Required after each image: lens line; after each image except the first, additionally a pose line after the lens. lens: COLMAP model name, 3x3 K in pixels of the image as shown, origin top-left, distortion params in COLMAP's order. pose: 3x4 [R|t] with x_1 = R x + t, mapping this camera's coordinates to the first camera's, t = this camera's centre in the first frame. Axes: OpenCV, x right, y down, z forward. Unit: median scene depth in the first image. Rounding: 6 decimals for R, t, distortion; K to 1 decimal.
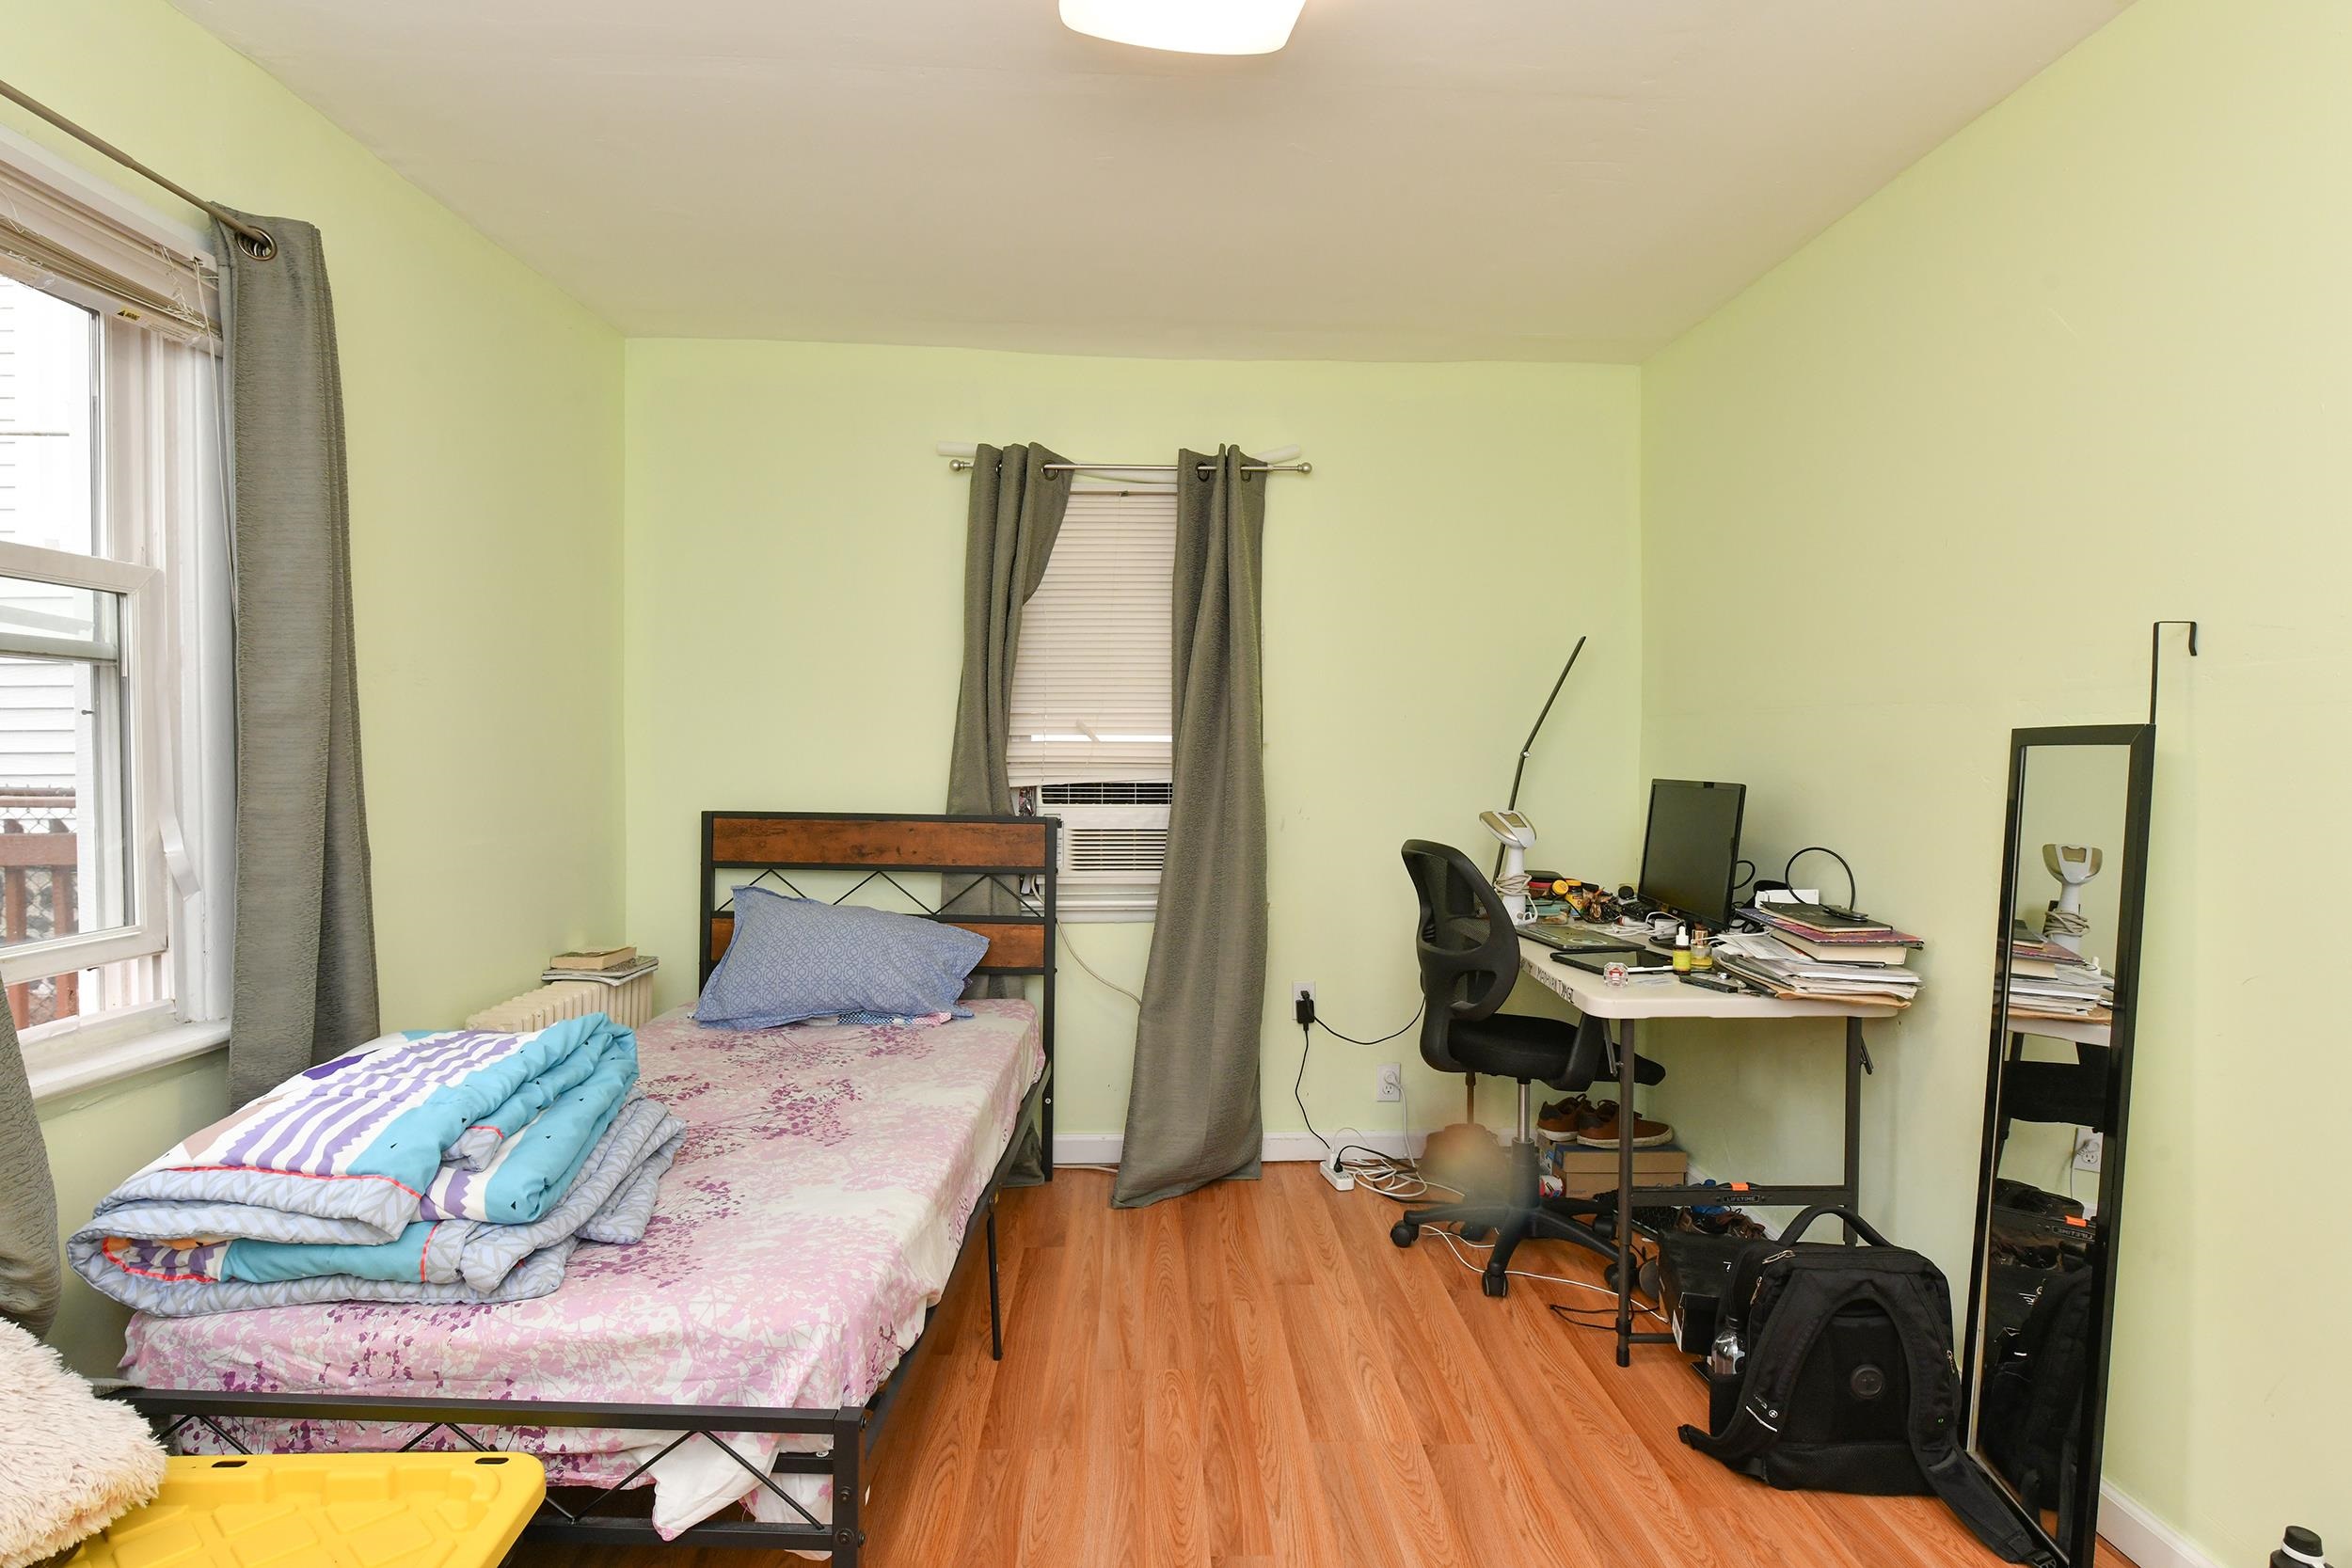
lens RADIAL K [[1225.3, 0, 1168.6], [0, 1225.3, 800.5], [0, 0, 1]] dist [-0.007334, -0.003574]
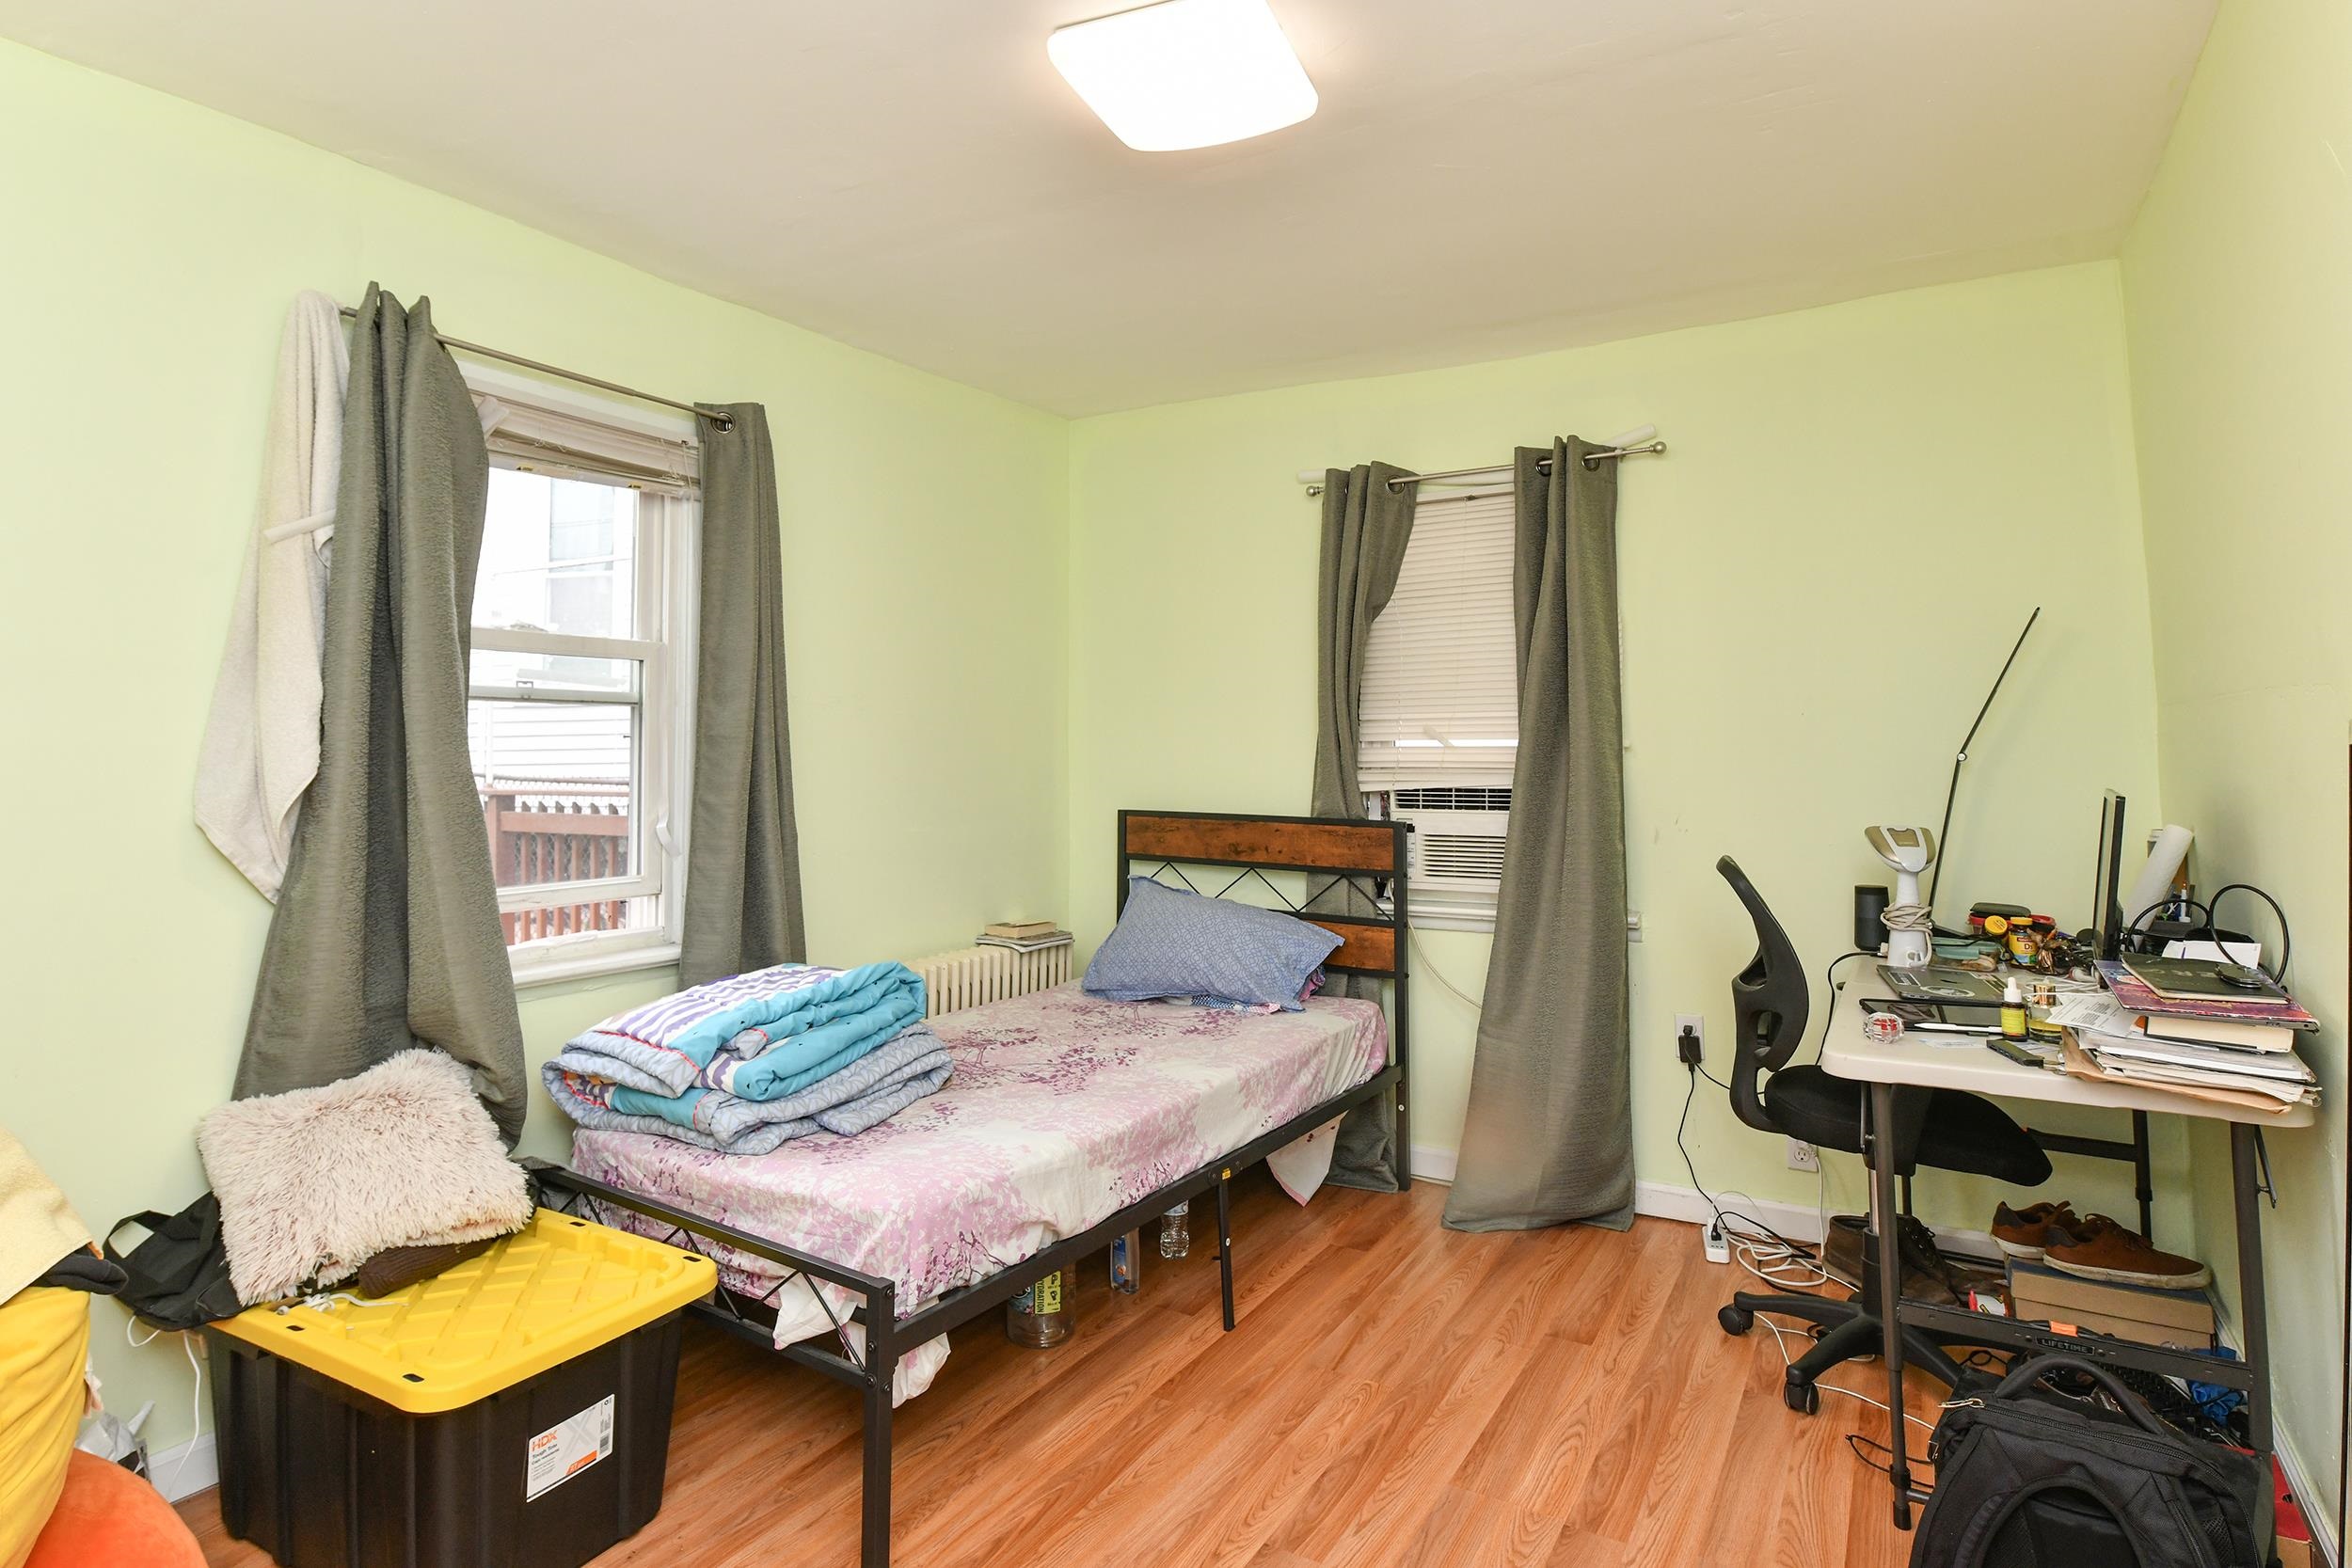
lens RADIAL K [[1225.3, 0, 1074.4], [0, 1225.3, 710.5], [0, 0, 1]] dist [-0.007334, -0.003574]
pose [[0.830435, -0.027013, -0.556460, 0.313764], [-0.015507, 0.997316, -0.071556, -0.001918], [0.556899, 0.068052, 0.827787, 0.009669]]
